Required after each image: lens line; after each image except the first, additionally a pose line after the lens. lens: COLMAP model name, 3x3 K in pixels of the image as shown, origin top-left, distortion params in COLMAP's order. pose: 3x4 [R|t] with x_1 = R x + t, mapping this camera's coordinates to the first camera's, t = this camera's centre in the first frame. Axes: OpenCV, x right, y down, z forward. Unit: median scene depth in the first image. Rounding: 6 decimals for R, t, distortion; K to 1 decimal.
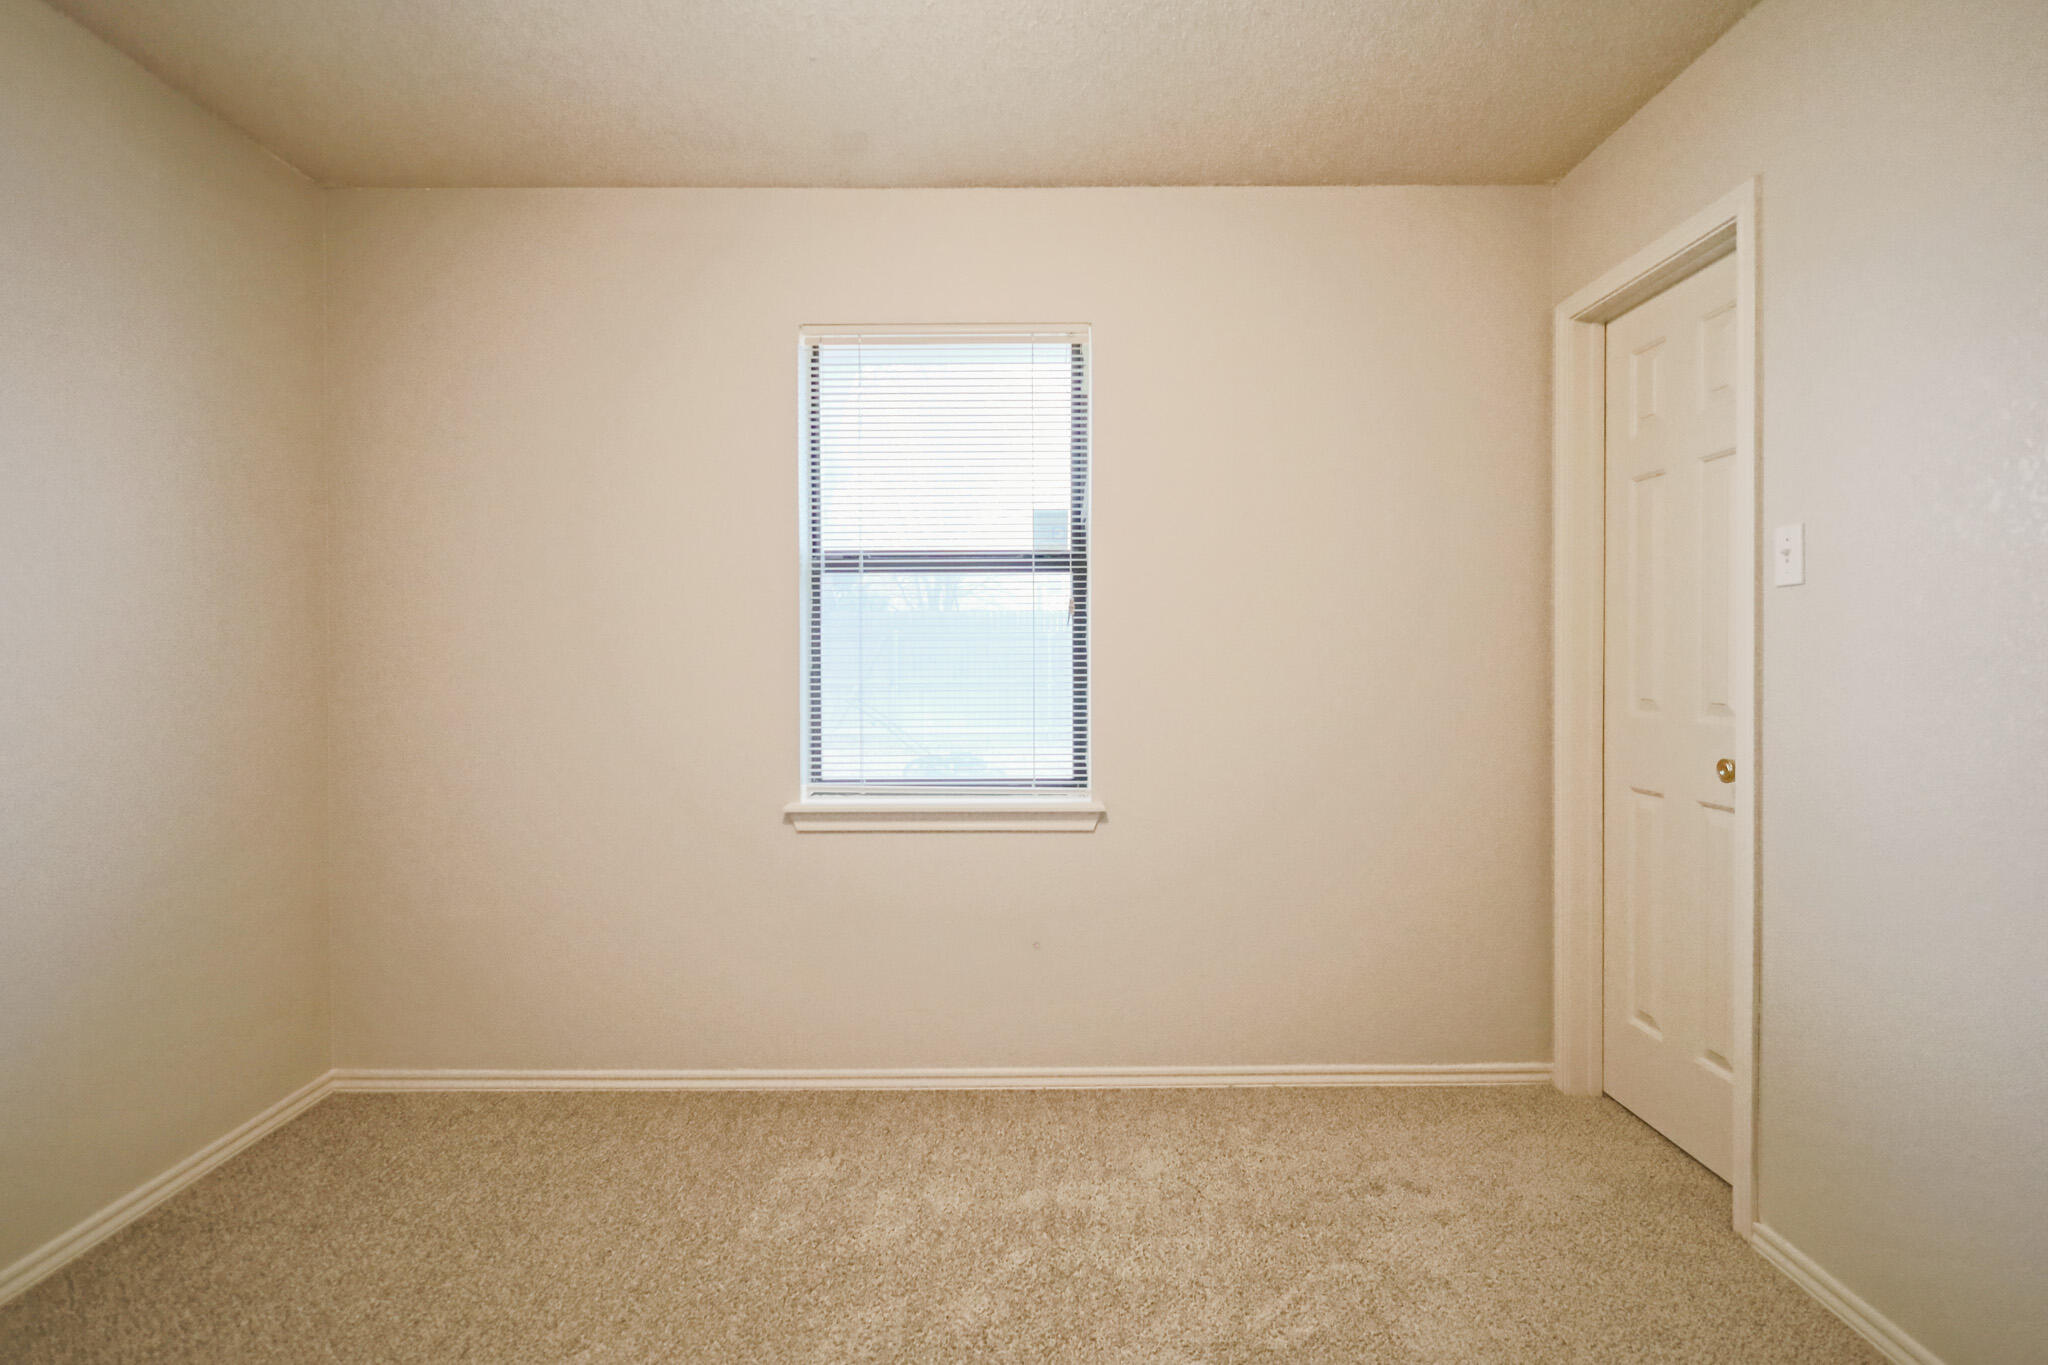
lens RADIAL K [[1016.8, 0, 1016.1], [0, 1016.8, 665.8], [0, 0, 1]] dist [0.001525, 0.000734]
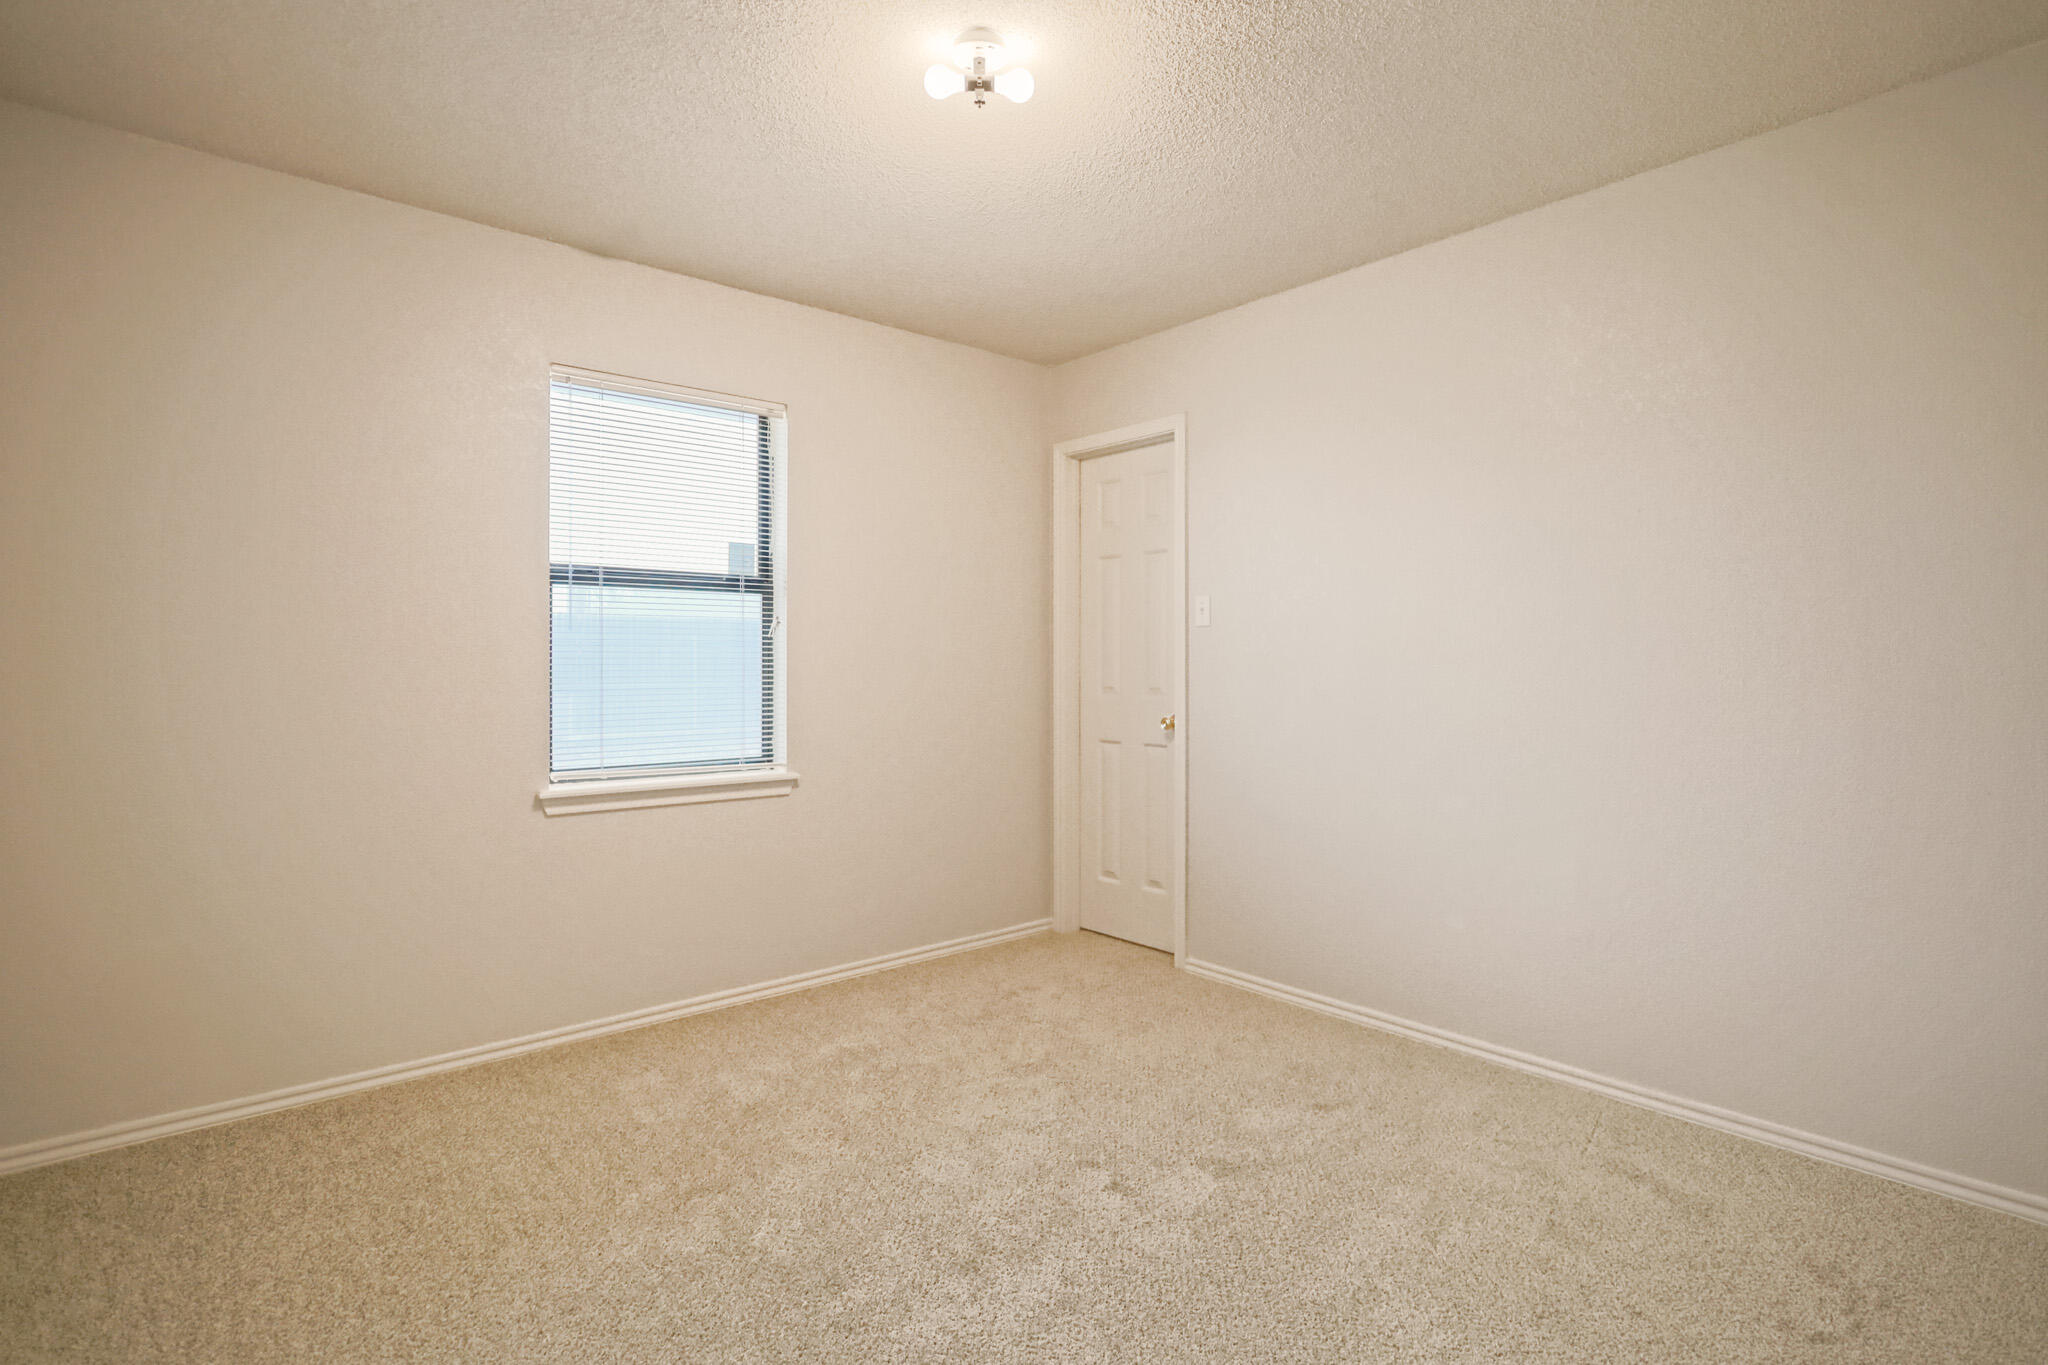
lens RADIAL K [[1016.8, 0, 1016.1], [0, 1016.8, 665.8], [0, 0, 1]] dist [0.001525, 0.000734]
pose [[0.761325, 0.003578, 0.648361, -0.549708], [0.001671, 0.999971, -0.007480, 0.007917], [-0.648368, 0.006778, 0.761297, -0.181651]]
